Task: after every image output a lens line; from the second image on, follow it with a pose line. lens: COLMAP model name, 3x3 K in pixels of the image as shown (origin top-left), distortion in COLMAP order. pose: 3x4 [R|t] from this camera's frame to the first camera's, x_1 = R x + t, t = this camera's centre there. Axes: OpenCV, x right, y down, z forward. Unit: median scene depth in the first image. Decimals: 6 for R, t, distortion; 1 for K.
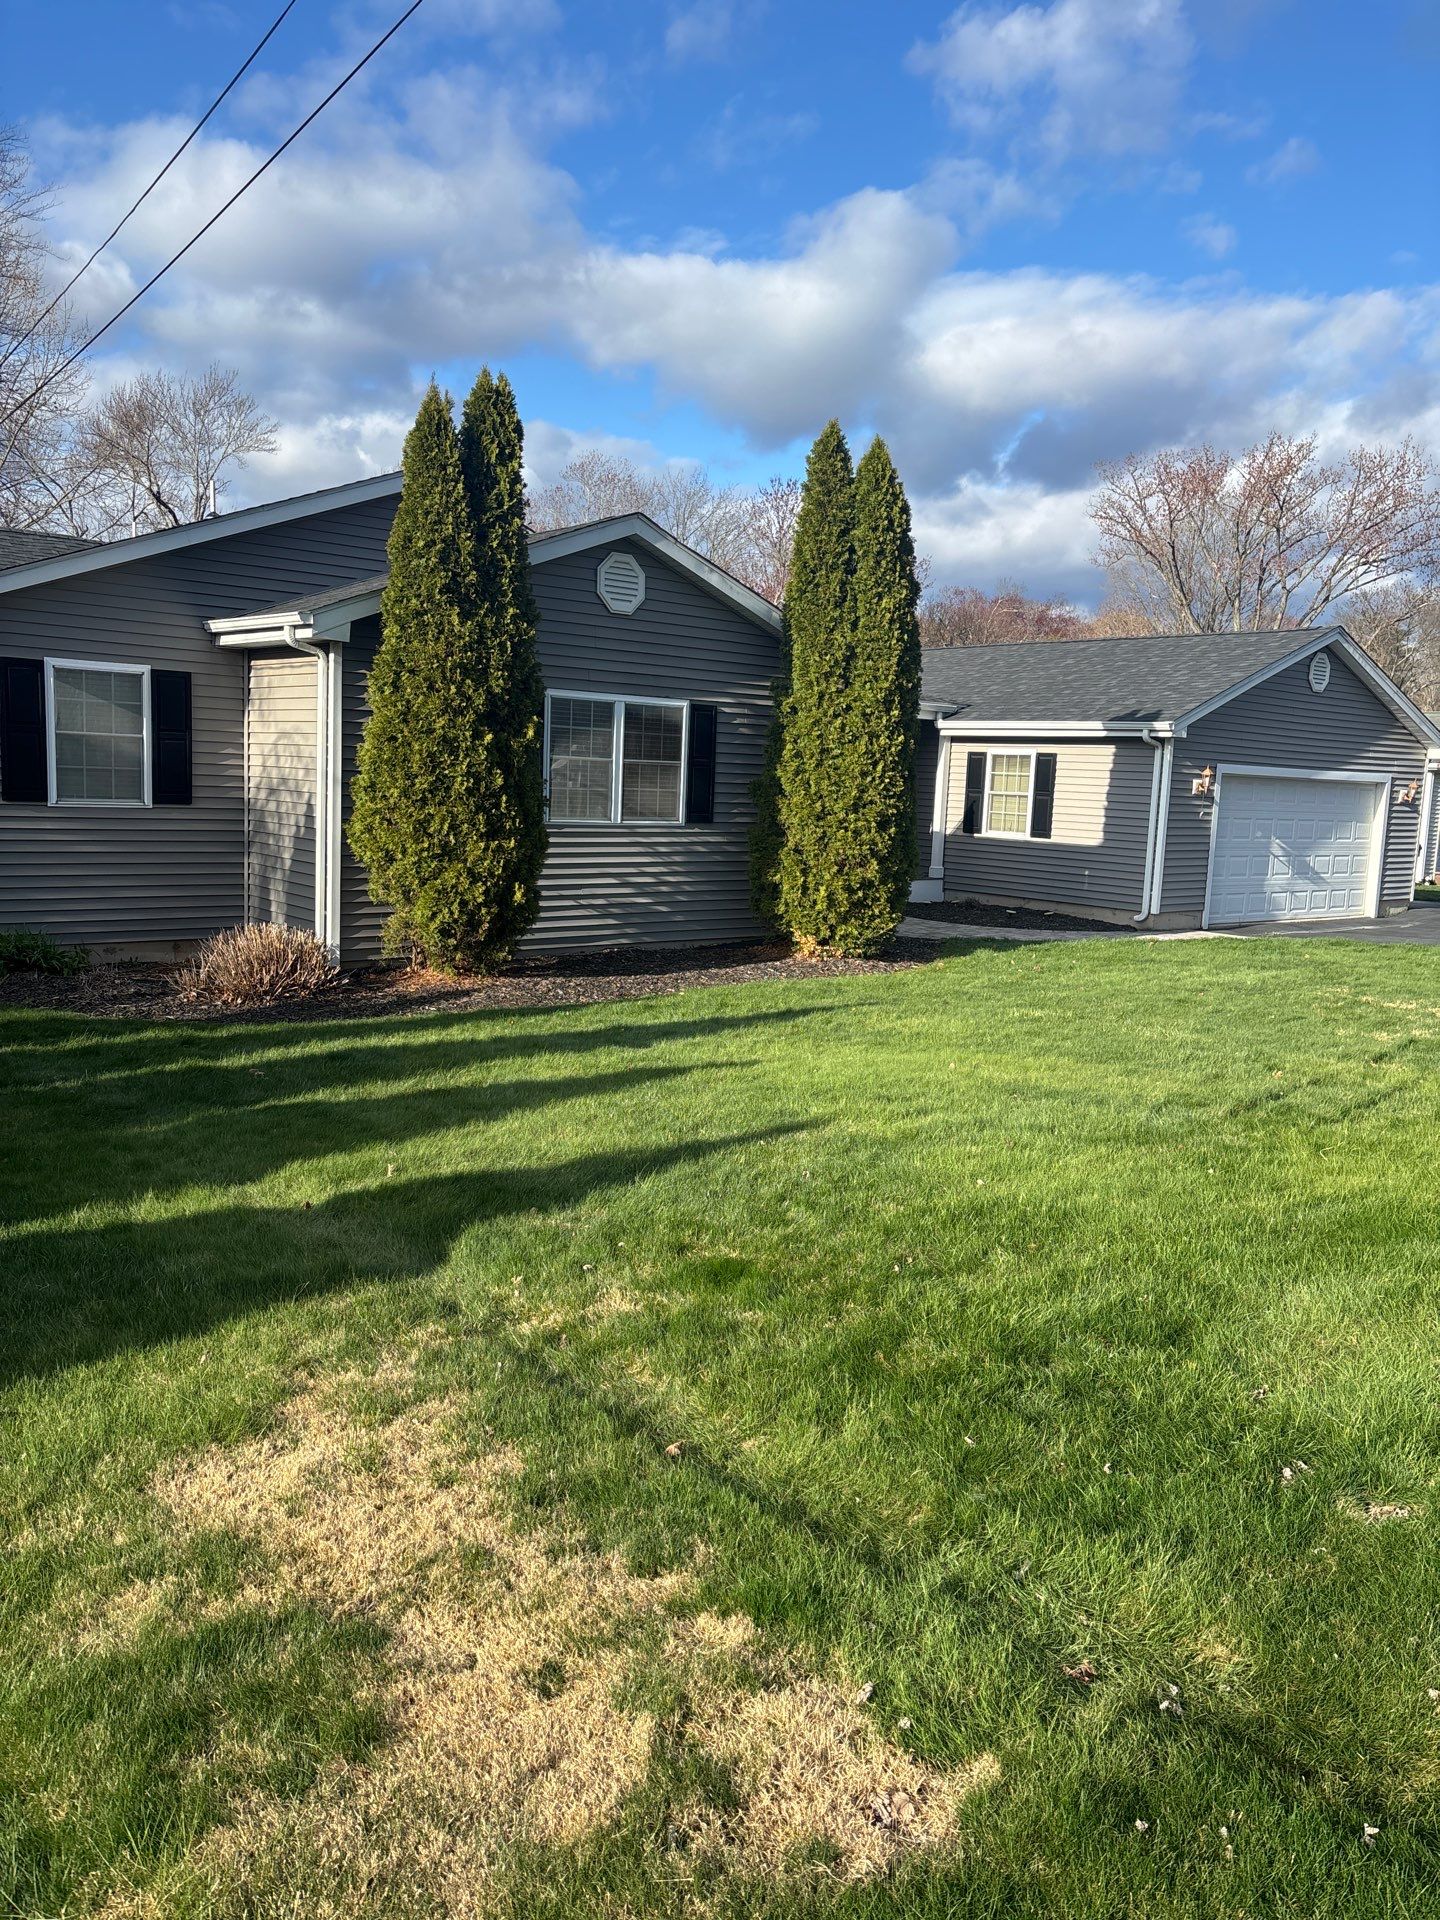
lens RADIAL K [[1410.2, 0, 701.3], [0, 1410.2, 962.0], [0, 0, 1]] dist [0.017056, -0.027499]
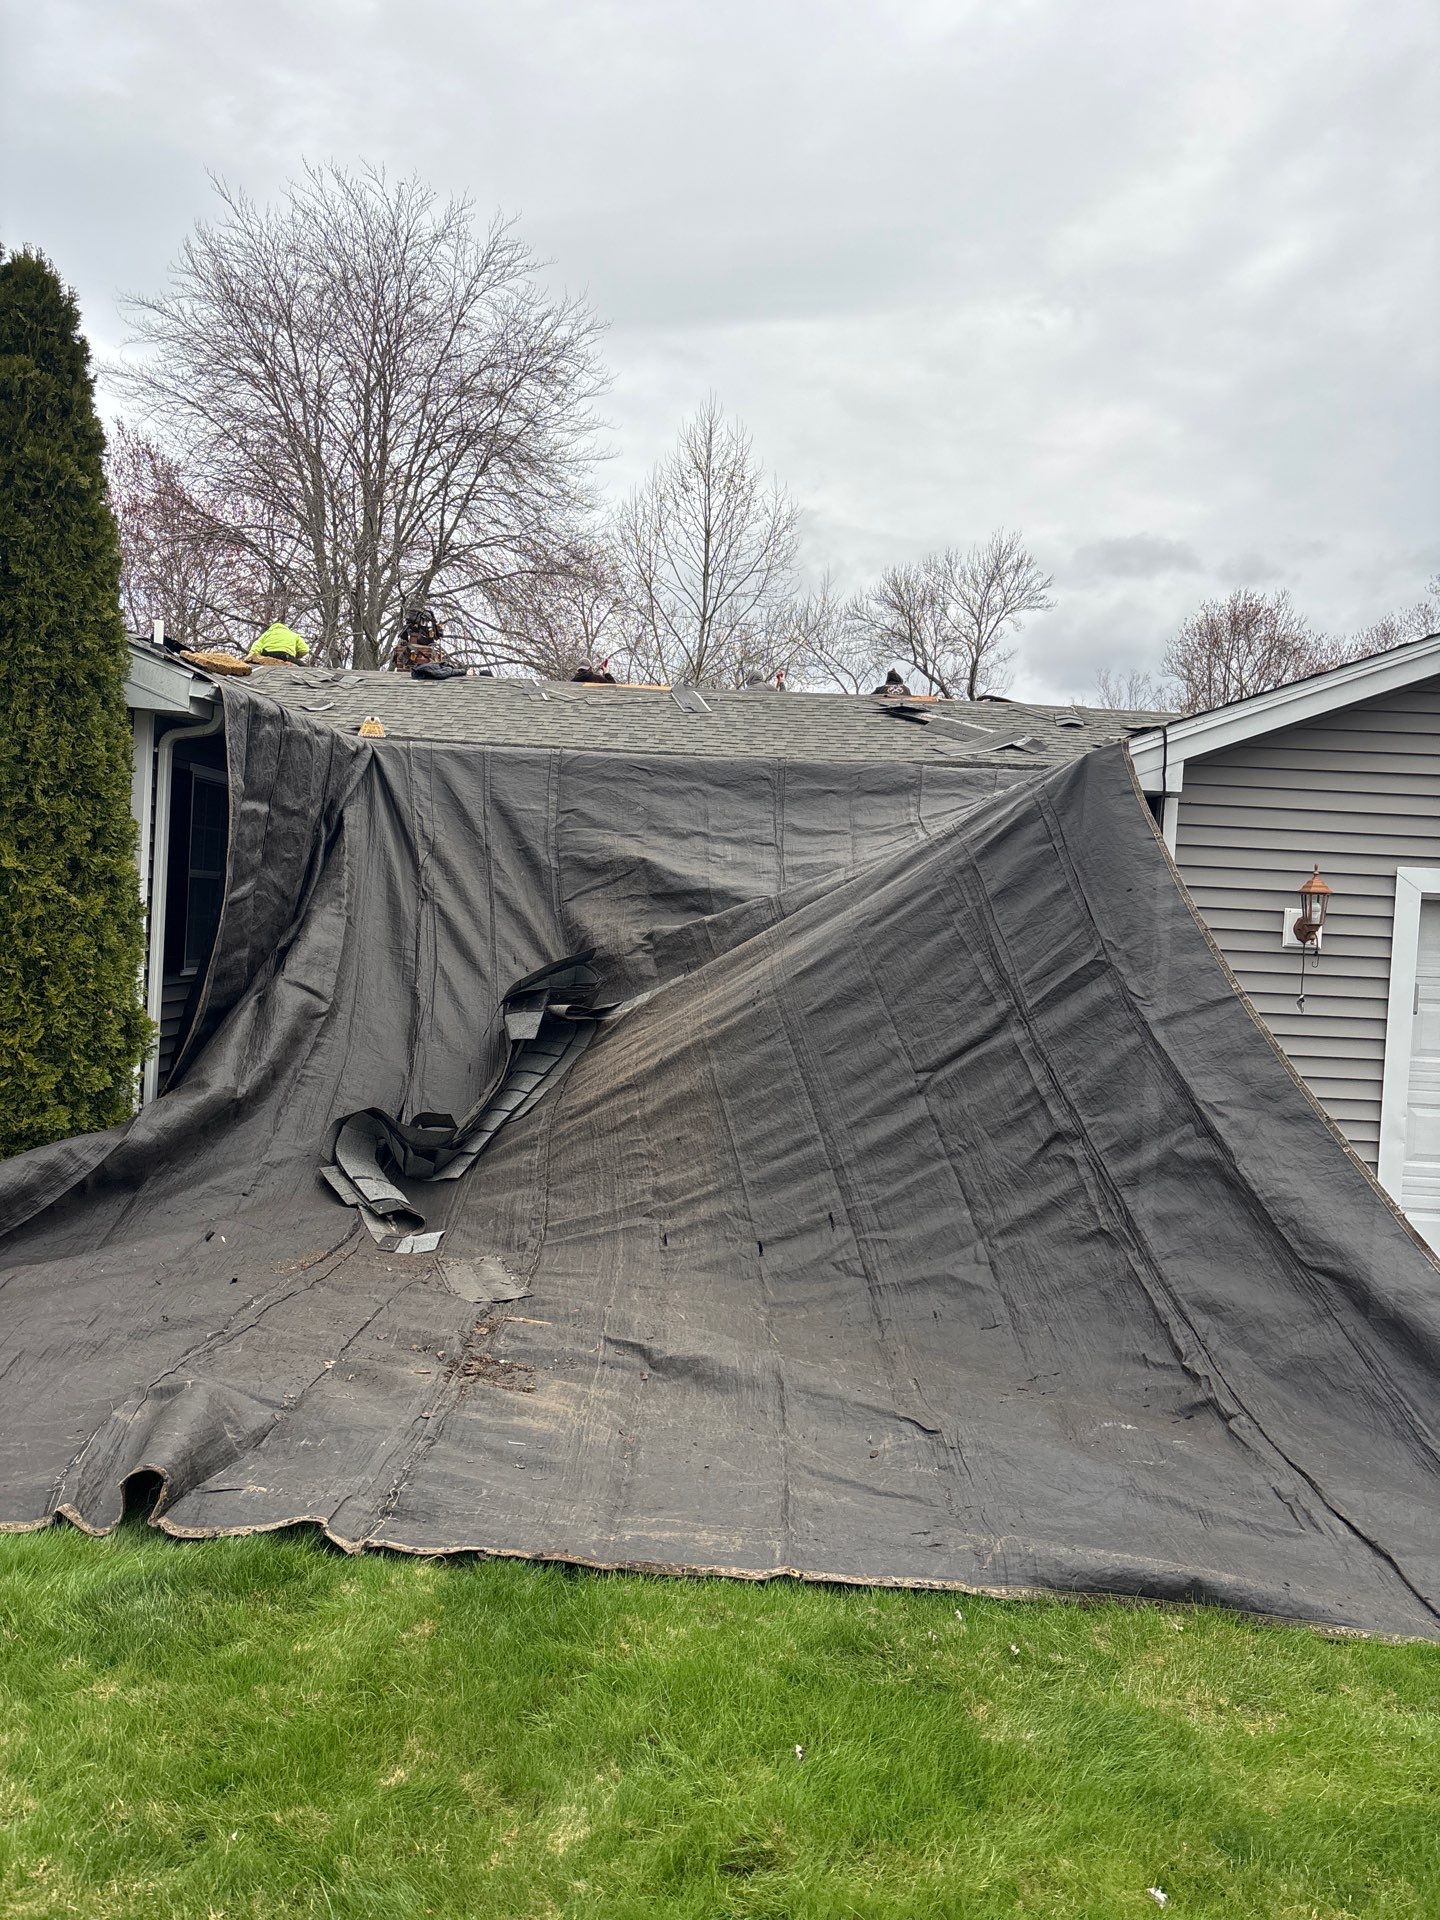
lens RADIAL K [[1430.2, 0, 705.6], [0, 1430.2, 959.8], [0, 0, 1]] dist [0.035407, 0.001715]
pose [[0.762644, 0.014126, -0.646664, 0.637543], [-0.107426, 0.988643, -0.105096, -0.076907], [0.637835, 0.149619, 0.755500, 0.812452]]
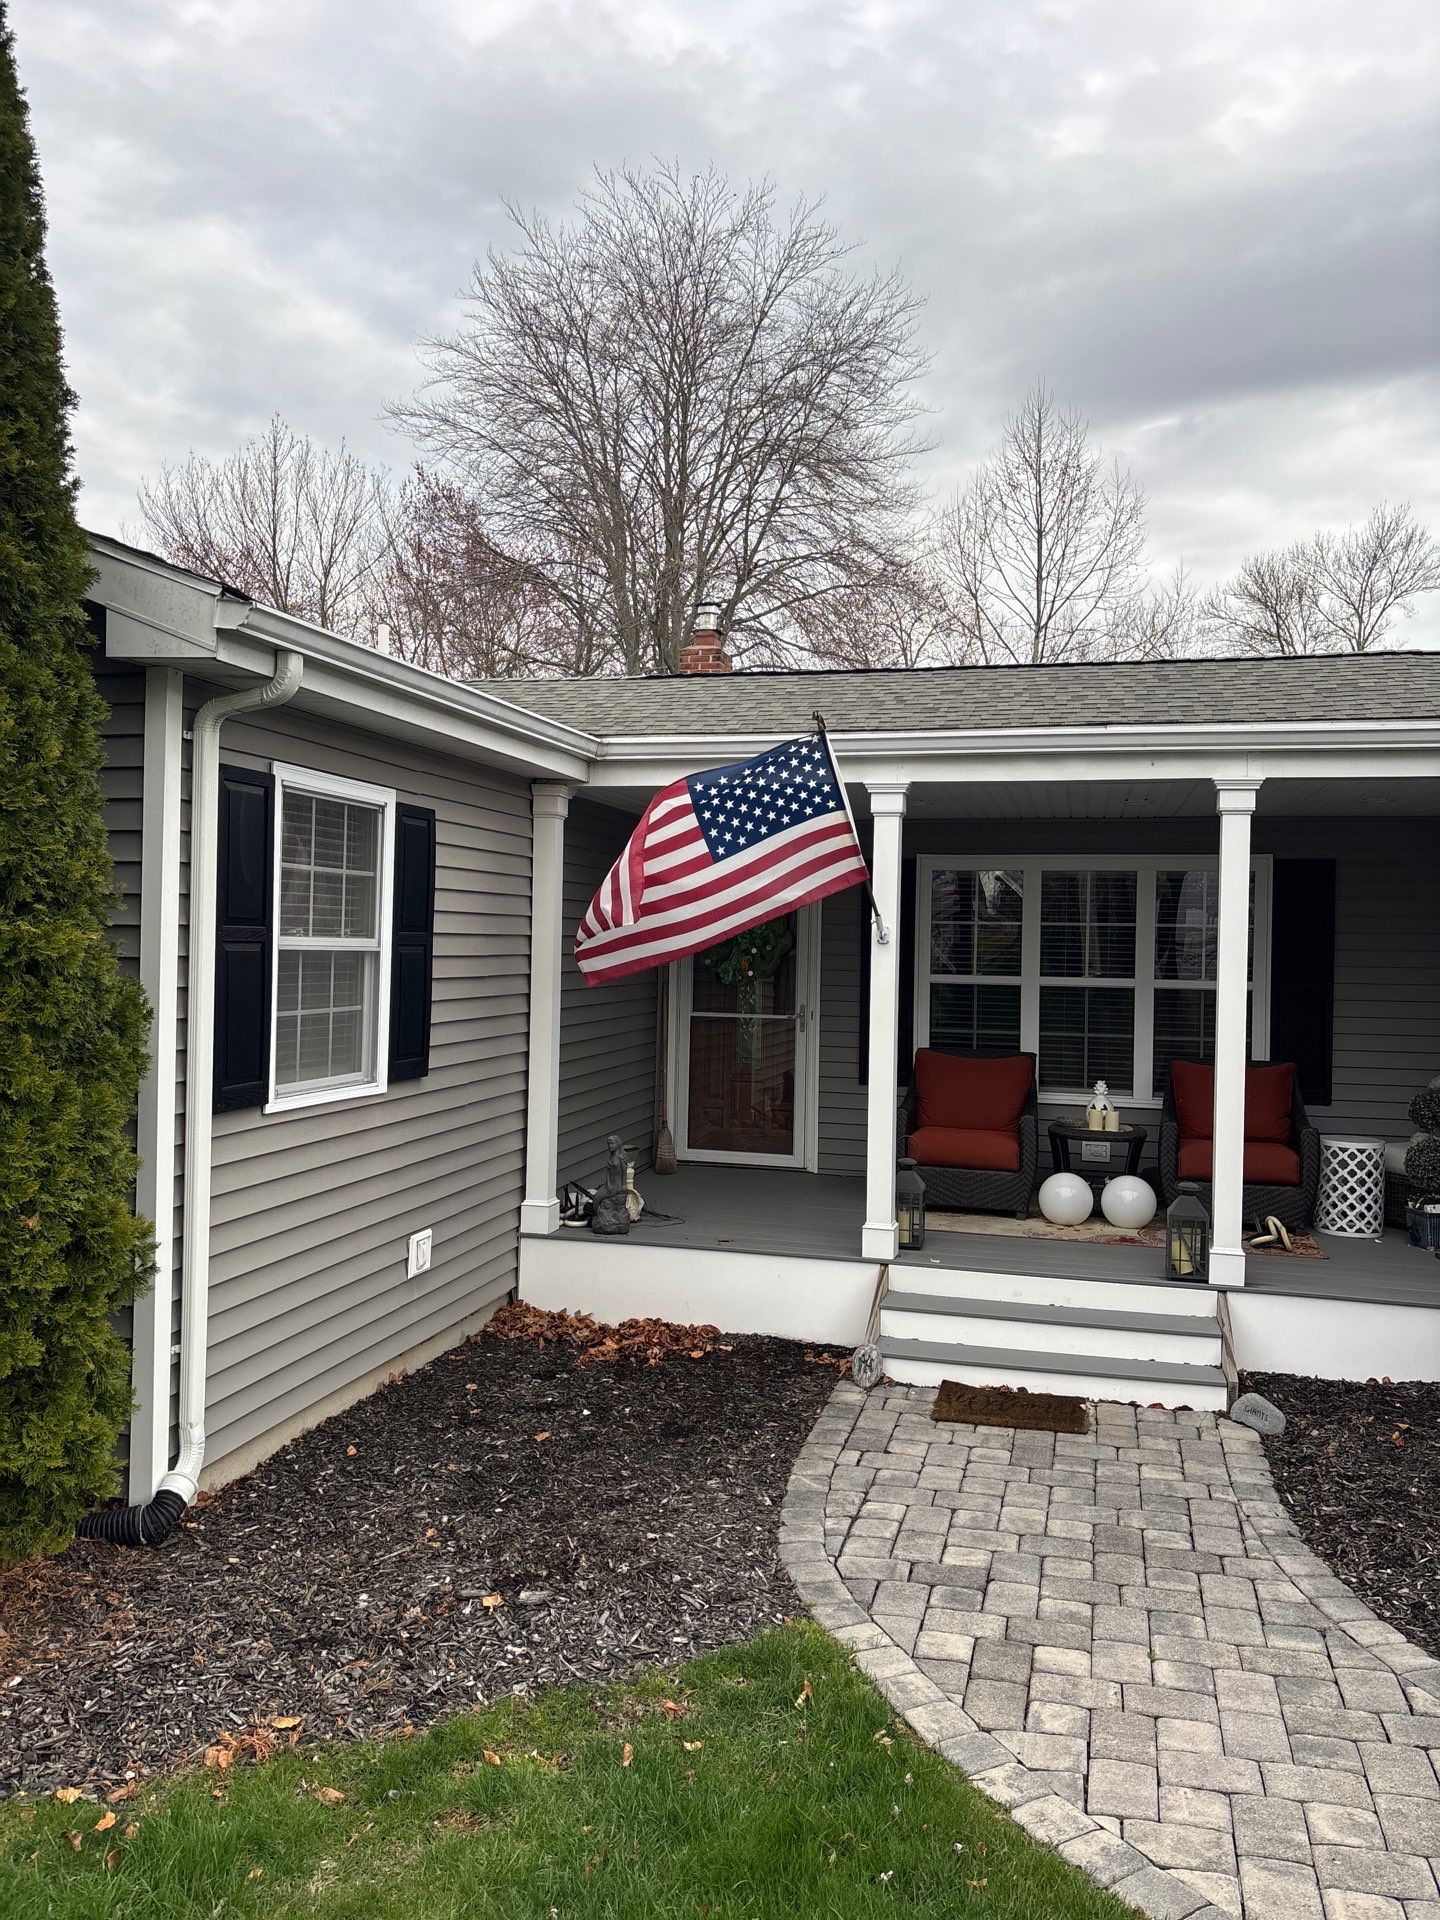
lens RADIAL K [[1446.3, 0, 720.0], [0, 1446.3, 960.0], [0, 0, 1]] dist [0.049846, -0.050948]
pose [[0.606992, -0.025808, -0.794289, 0.438619], [-0.104979, 0.988110, -0.112330, -0.120024], [0.787744, 0.151567, 0.597066, 0.997093]]
